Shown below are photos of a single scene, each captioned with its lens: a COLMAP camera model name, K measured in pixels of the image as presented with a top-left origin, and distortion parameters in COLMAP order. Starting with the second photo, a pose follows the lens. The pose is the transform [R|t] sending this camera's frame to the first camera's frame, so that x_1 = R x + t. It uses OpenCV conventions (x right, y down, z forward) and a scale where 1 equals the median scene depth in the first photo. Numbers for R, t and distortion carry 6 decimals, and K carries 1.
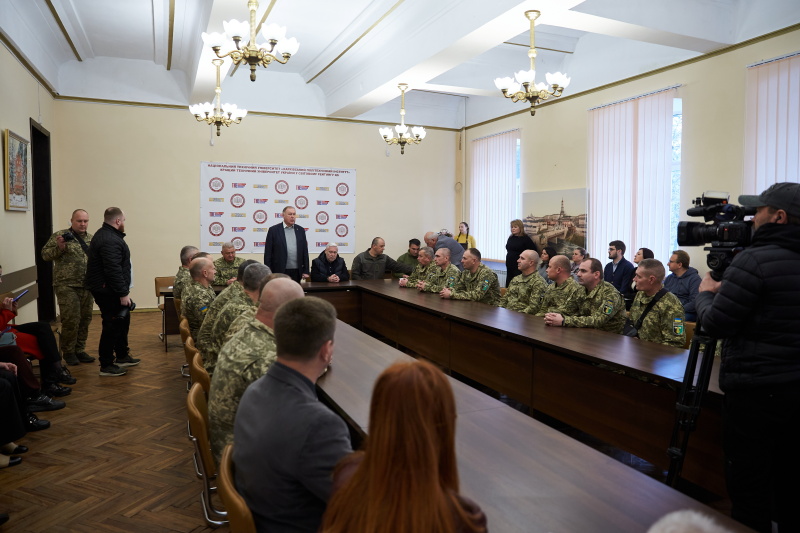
lens RADIAL K [[566.1, 0, 400.6], [0, 566.1, 252.9], [0, 0, 1]] dist [-0.059795, 0.003900]
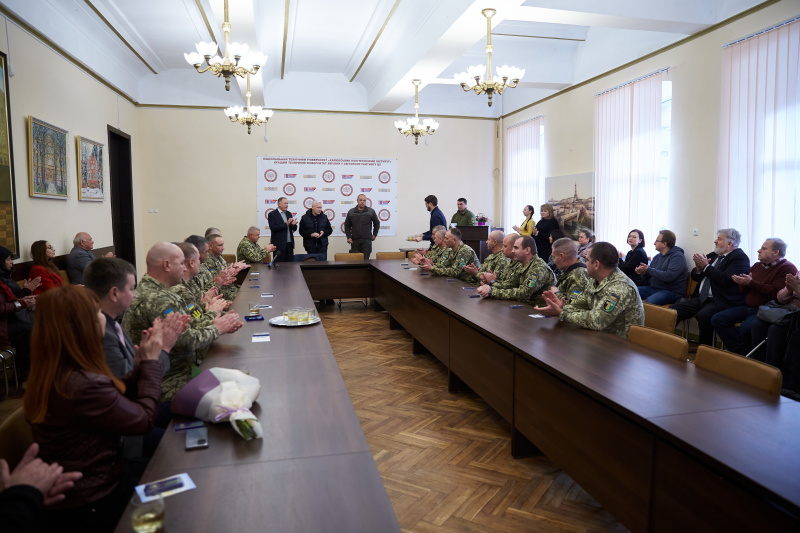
lens RADIAL K [[545.0, 0, 400.0], [0, 545.0, 266.5], [0, 0, 1]] dist [-0.094466, 0.055142]
pose [[0.983181, 0.008974, -0.182413, 0.158602], [0.000142, 0.998754, 0.049900, 0.009487], [0.182634, -0.049087, 0.981955, -0.047903]]
